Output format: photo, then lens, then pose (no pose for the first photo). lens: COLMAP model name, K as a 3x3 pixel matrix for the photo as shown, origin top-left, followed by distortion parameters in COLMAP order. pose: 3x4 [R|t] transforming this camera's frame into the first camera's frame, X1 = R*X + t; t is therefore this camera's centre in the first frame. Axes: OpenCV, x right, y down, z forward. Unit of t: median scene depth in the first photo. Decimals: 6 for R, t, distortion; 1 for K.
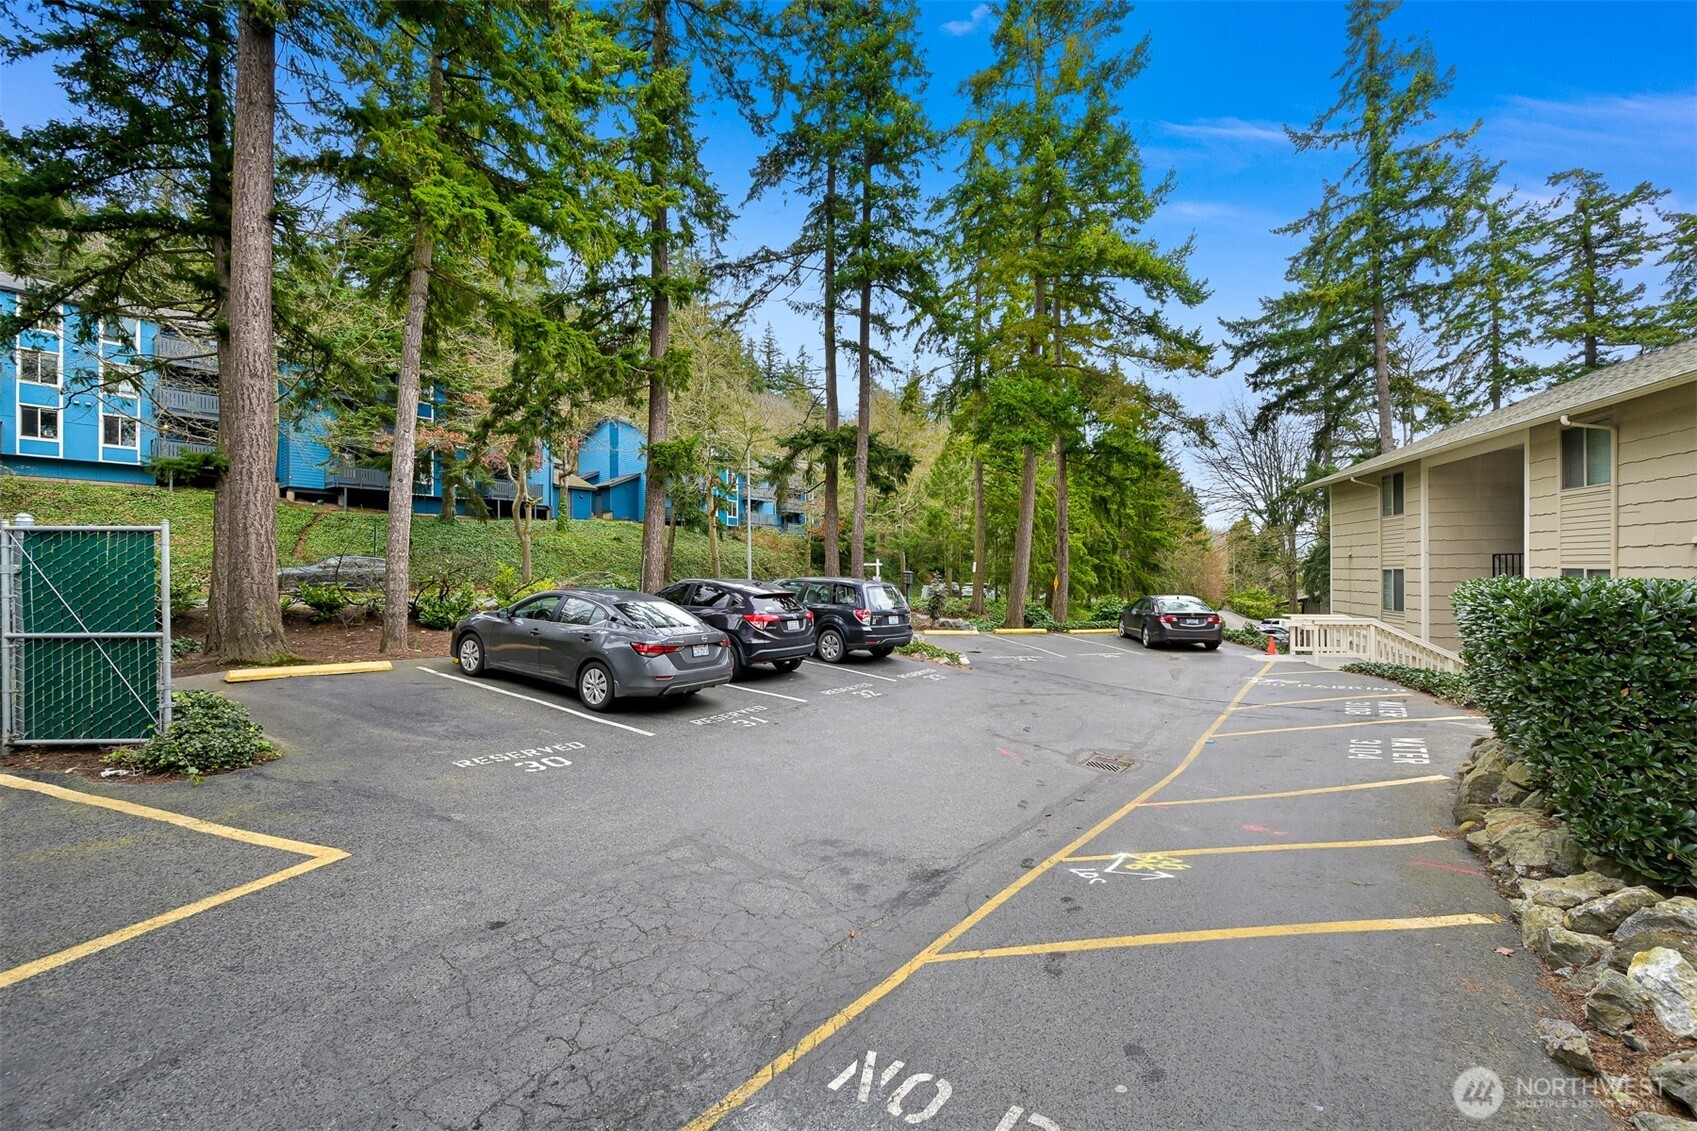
lens RADIAL K [[680.4, 0, 859.6], [0, 680.4, 570.7], [0, 0, 1]] dist [0.000205, 0.000439]
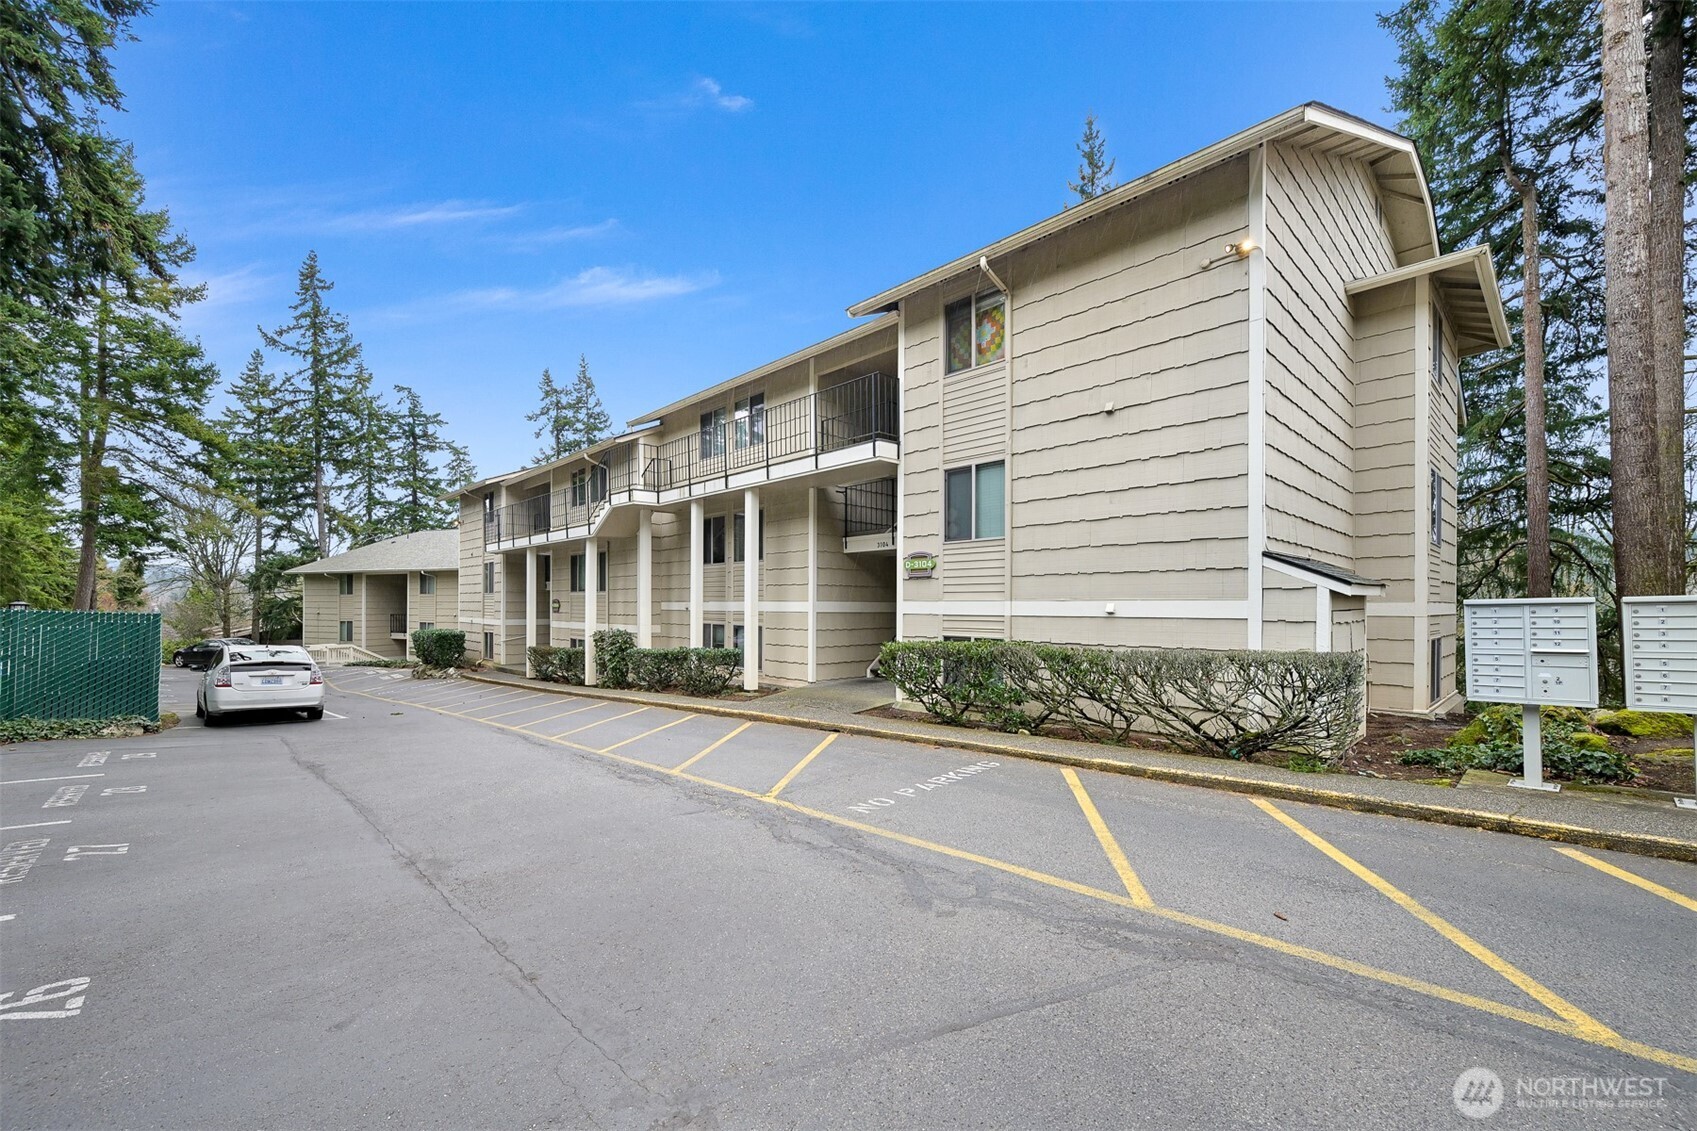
lens RADIAL K [[688.8, 0, 840.2], [0, 688.8, 599.3], [0, 0, 1]] dist [0.000934, 0.000026]
pose [[0.174082, 0.017710, 0.984572, -0.531946], [-0.001730, 0.999842, -0.017679, -0.018197], [-0.984730, 0.001374, 0.174085, -0.435455]]
